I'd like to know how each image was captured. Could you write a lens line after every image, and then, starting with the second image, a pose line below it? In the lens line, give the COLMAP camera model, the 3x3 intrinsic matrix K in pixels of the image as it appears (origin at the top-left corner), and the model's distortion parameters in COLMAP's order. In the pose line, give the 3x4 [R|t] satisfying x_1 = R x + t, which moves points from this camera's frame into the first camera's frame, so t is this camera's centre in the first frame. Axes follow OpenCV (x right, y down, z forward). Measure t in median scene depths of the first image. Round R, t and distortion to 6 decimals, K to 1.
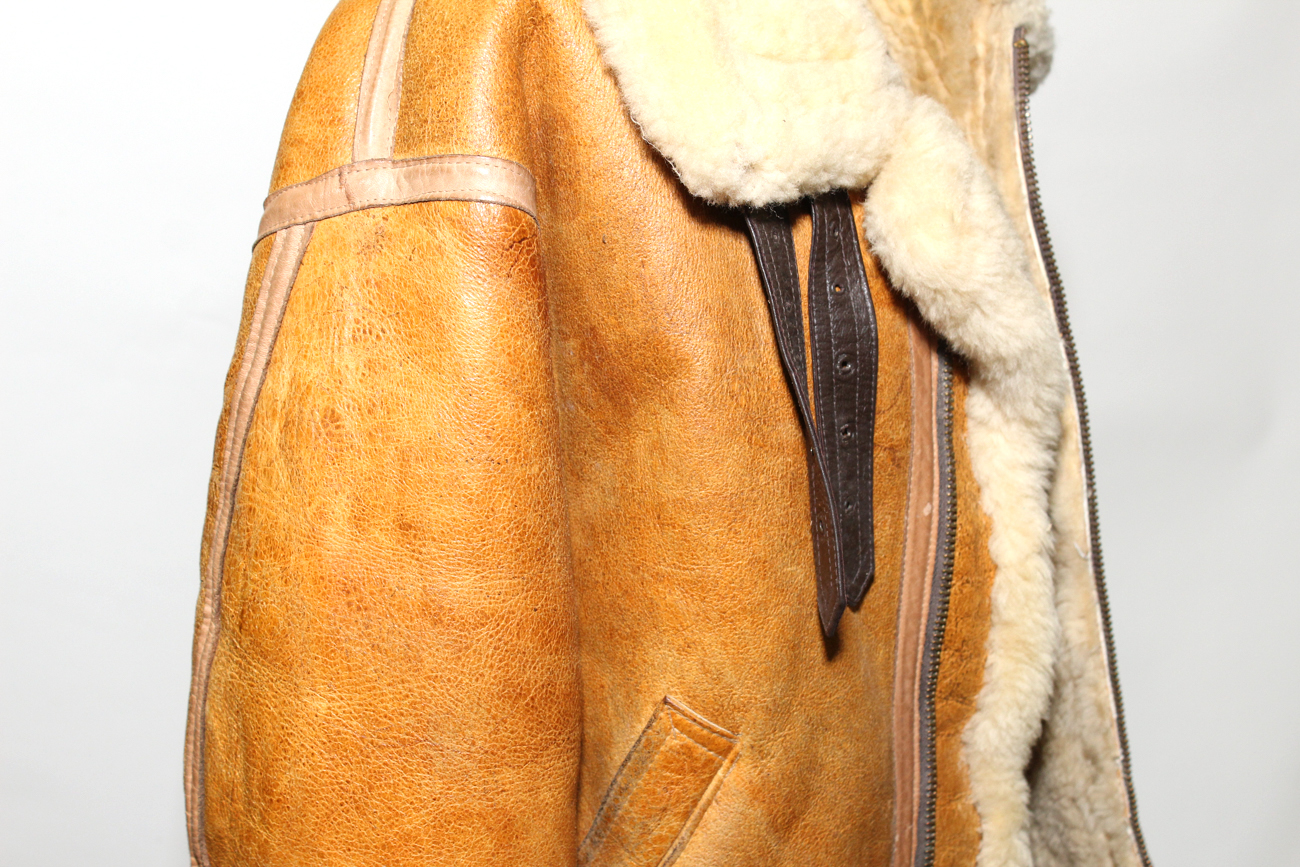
lens RADIAL K [[2343.8, 0, 650.0], [0, 2343.8, 433.5], [0, 0, 1]] dist [-0.033801, -0.106640]
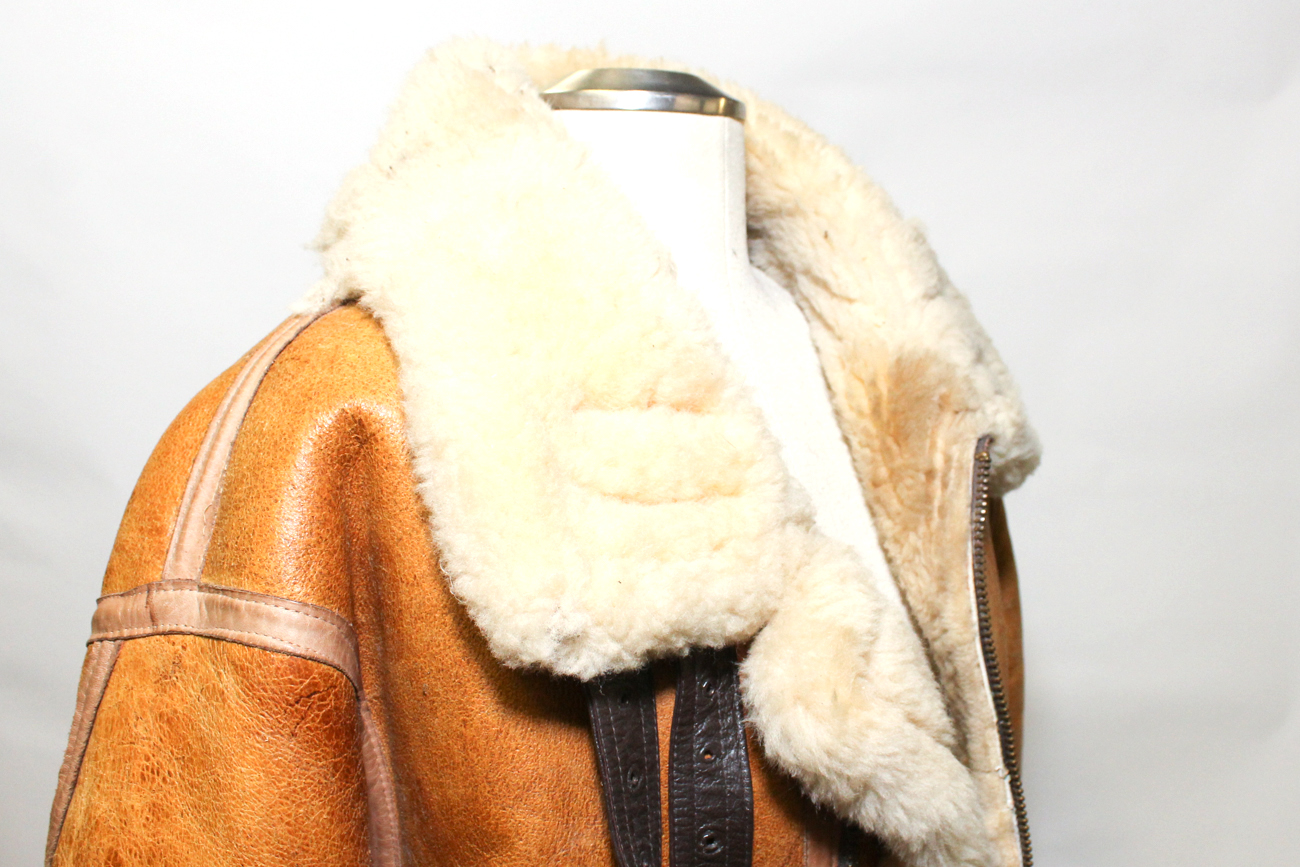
lens RADIAL K [[1532.0, 0, 650.0], [0, 1532.0, 433.5], [0, 0, 1]] dist [-0.155491, 0.254820]
pose [[0.982990, 0.065808, -0.171462, 0.153404], [-0.077733, 0.994932, -0.063782, -0.148056], [0.166395, 0.076025, 0.983124, 0.448766]]
